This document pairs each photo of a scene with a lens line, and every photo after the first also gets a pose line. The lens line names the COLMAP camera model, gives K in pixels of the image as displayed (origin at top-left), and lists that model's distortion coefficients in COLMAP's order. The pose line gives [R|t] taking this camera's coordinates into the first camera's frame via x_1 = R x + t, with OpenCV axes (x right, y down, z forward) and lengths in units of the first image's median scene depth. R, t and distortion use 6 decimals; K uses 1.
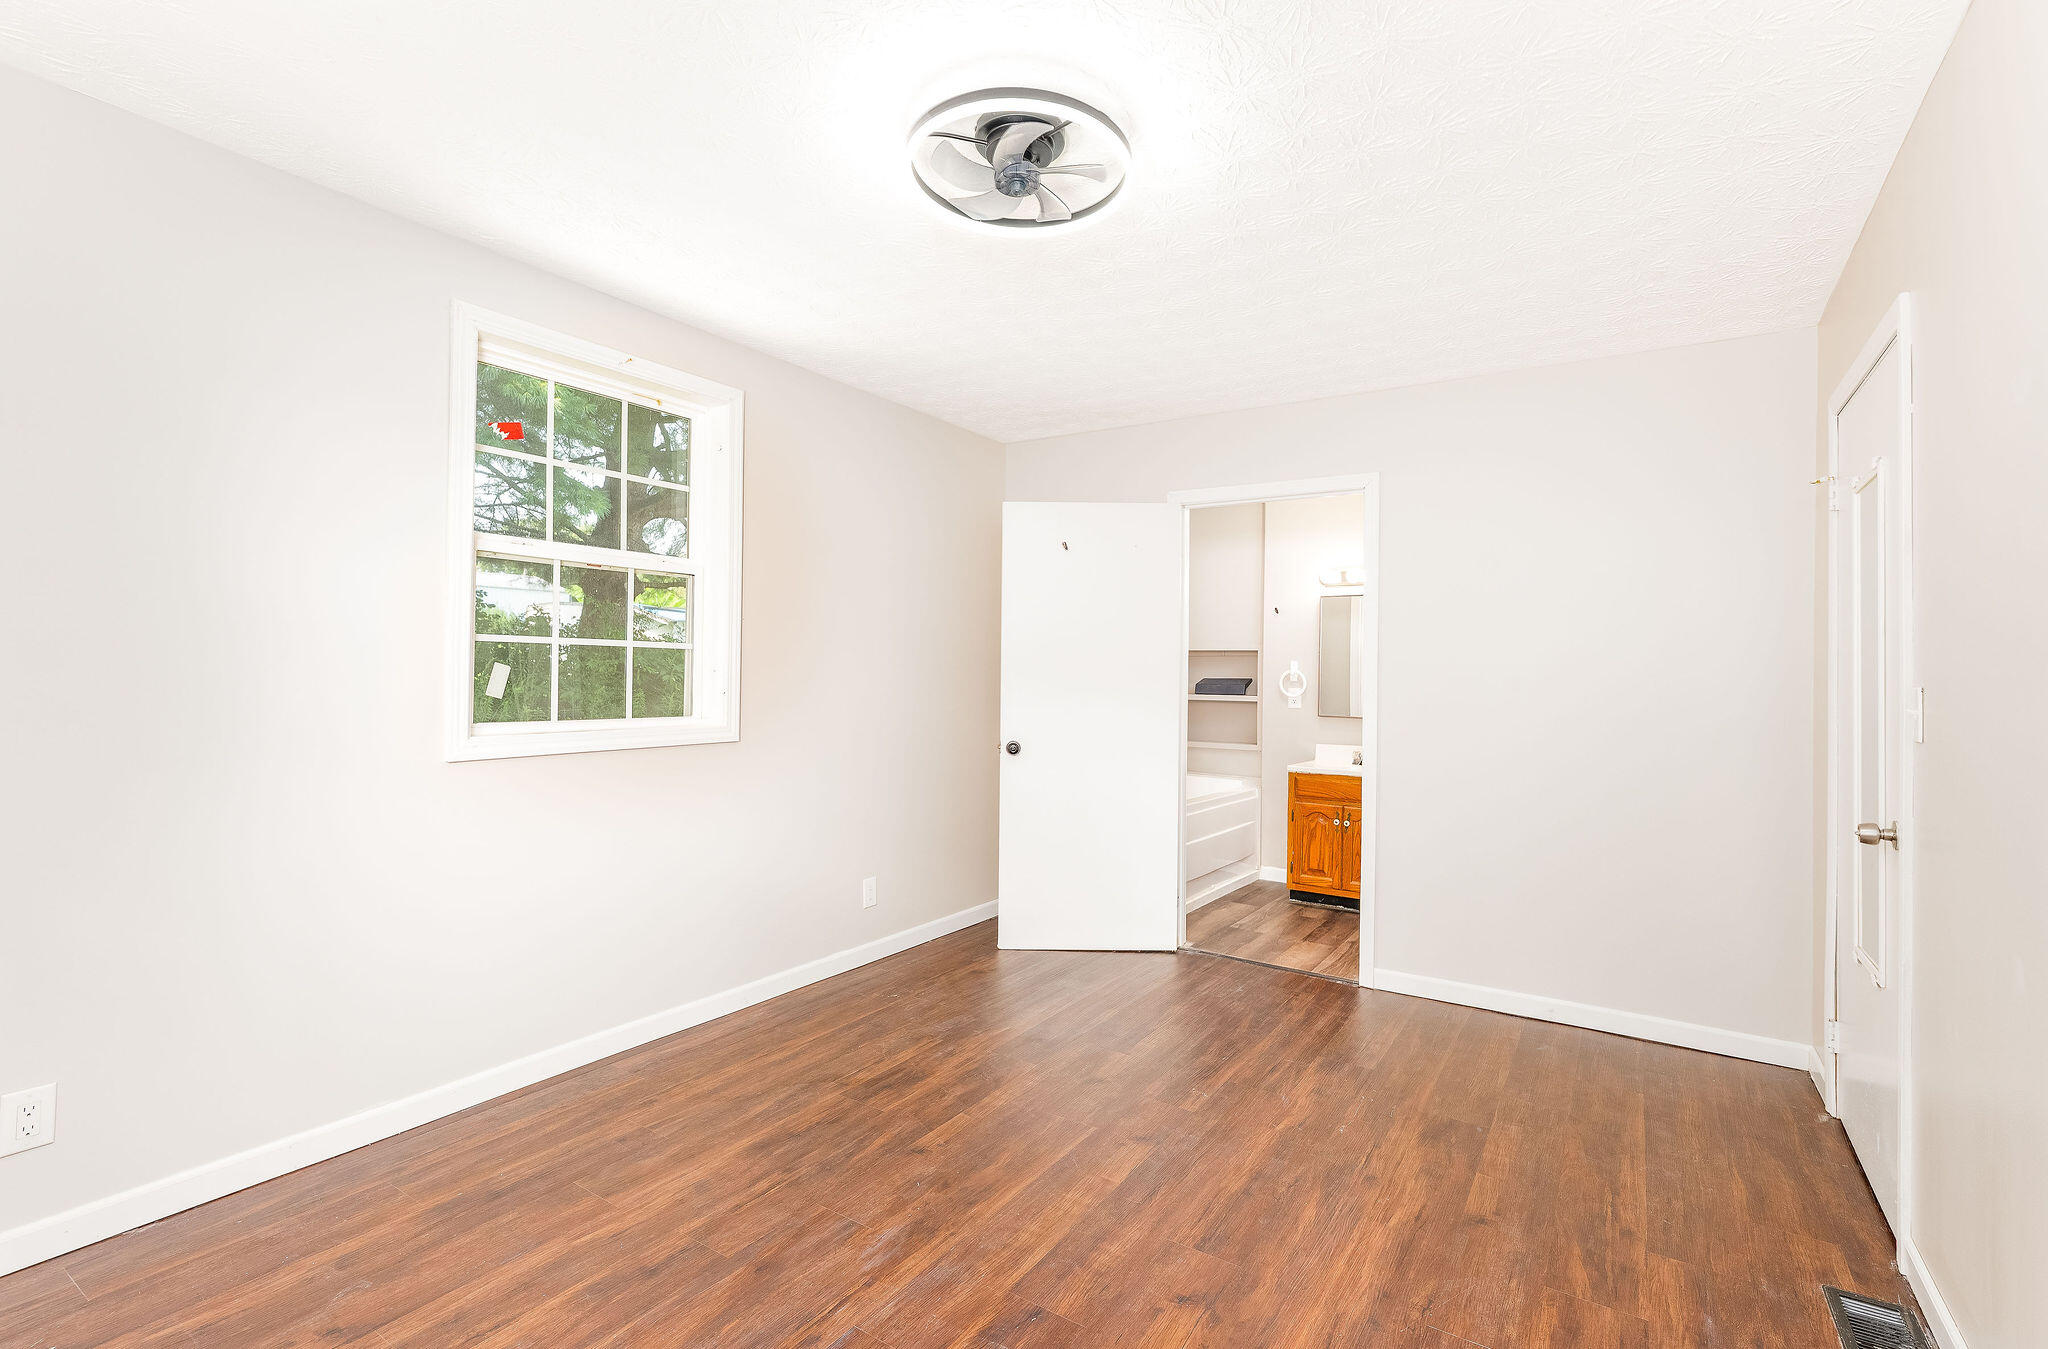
lens RADIAL K [[951.7, 0, 1032.4], [0, 951.7, 673.7], [0, 0, 1]] dist [0.003265, 0.000132]
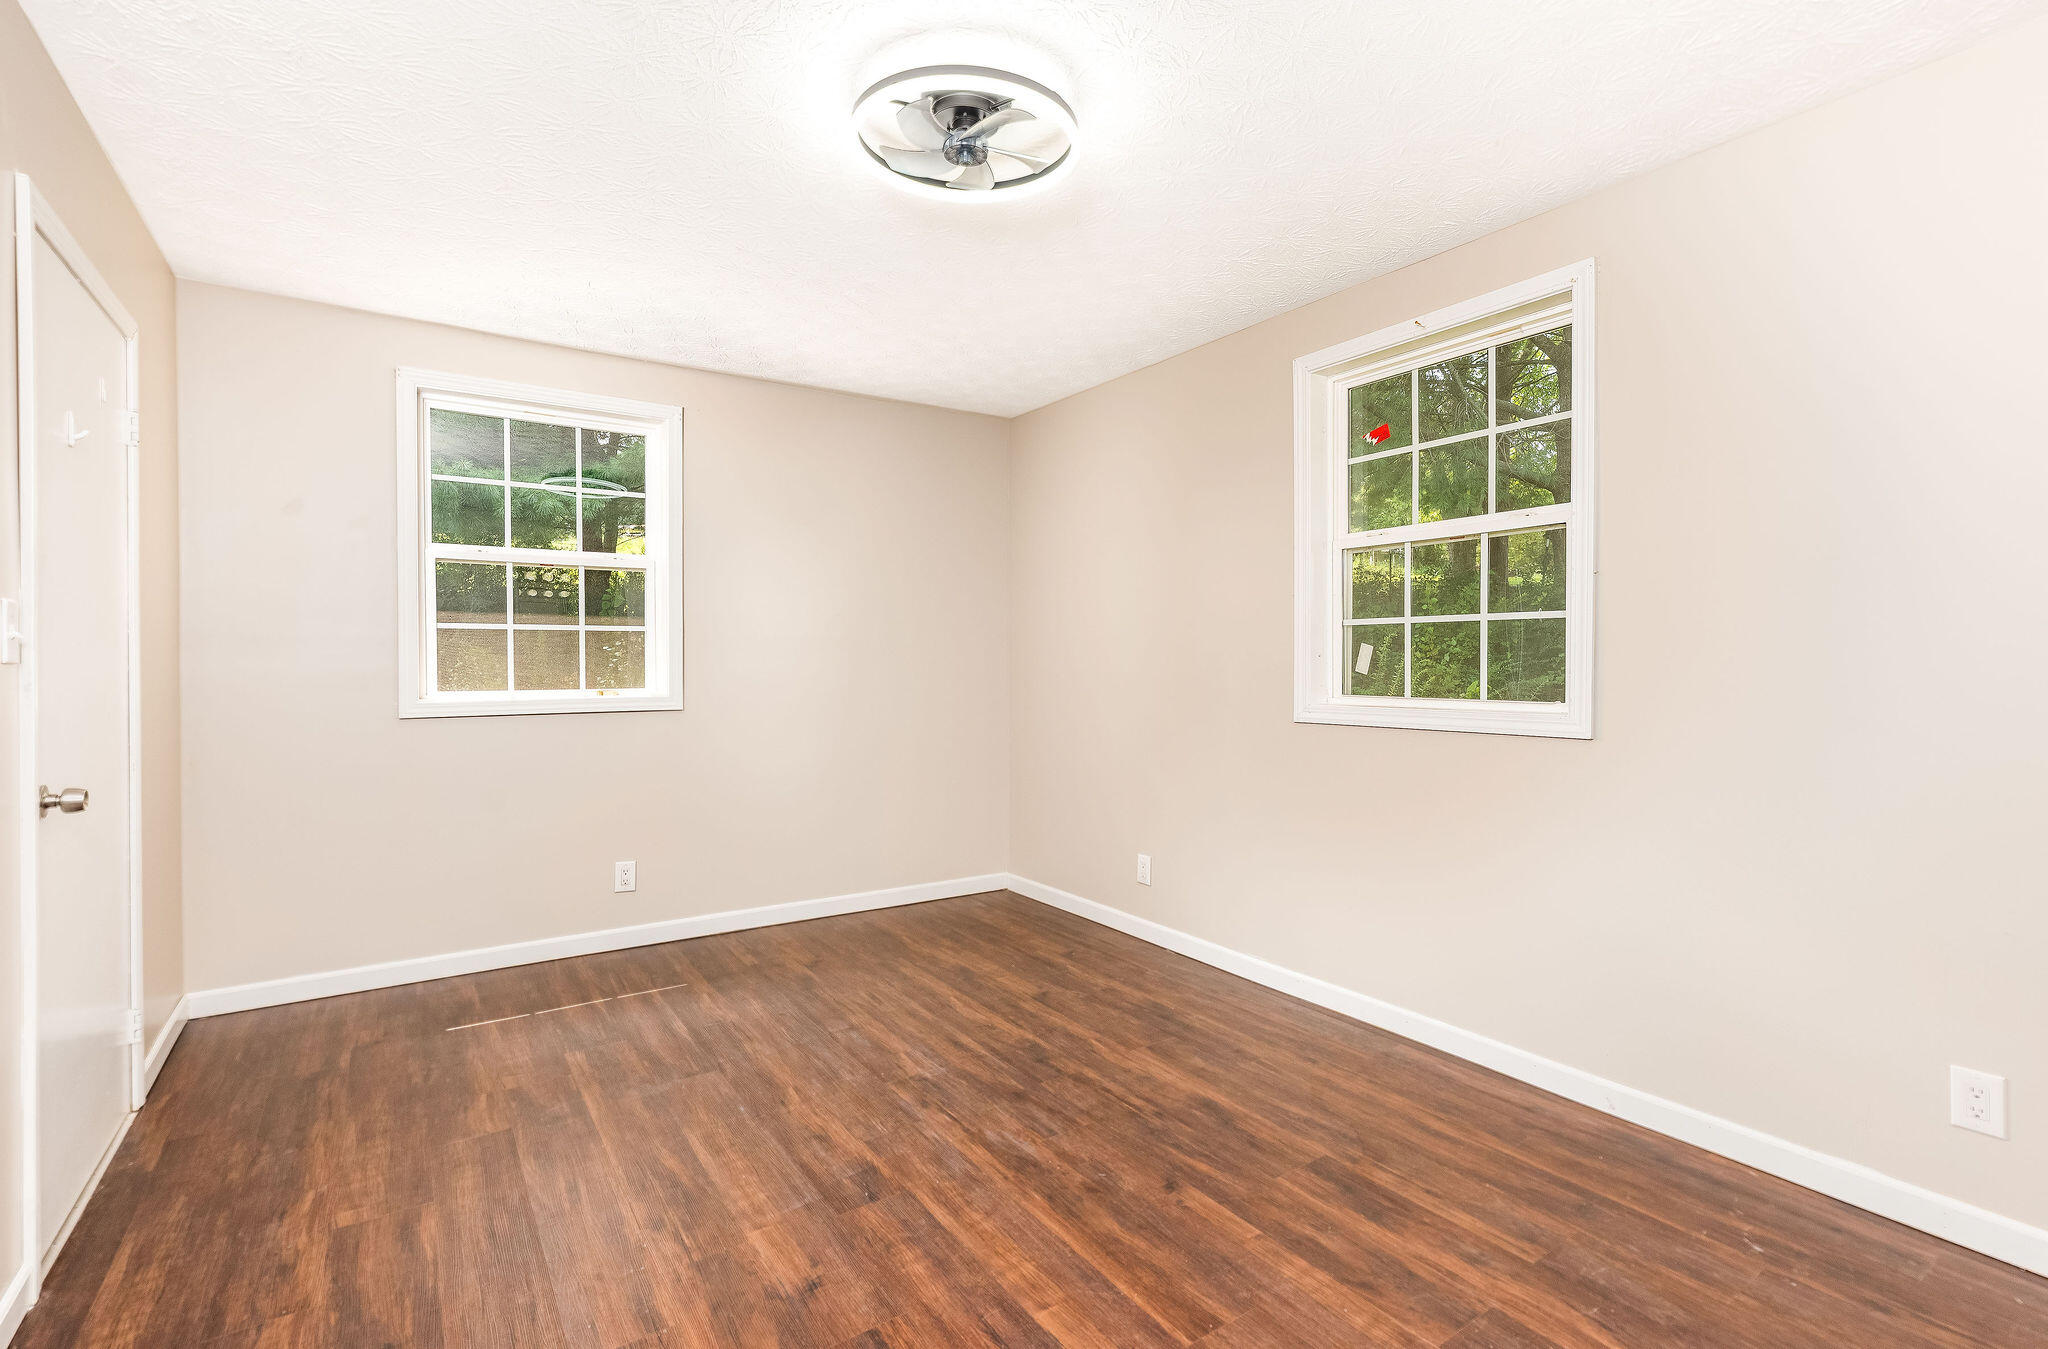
lens RADIAL K [[951.7, 0, 1016.2], [0, 951.7, 678.0], [0, 0, 1]] dist [0.003265, 0.000132]
pose [[-0.409581, 0.005814, -0.912255, 0.668278], [0.000179, 0.999980, 0.006293, 0.023574], [0.912274, 0.002414, -0.409573, 1.109986]]
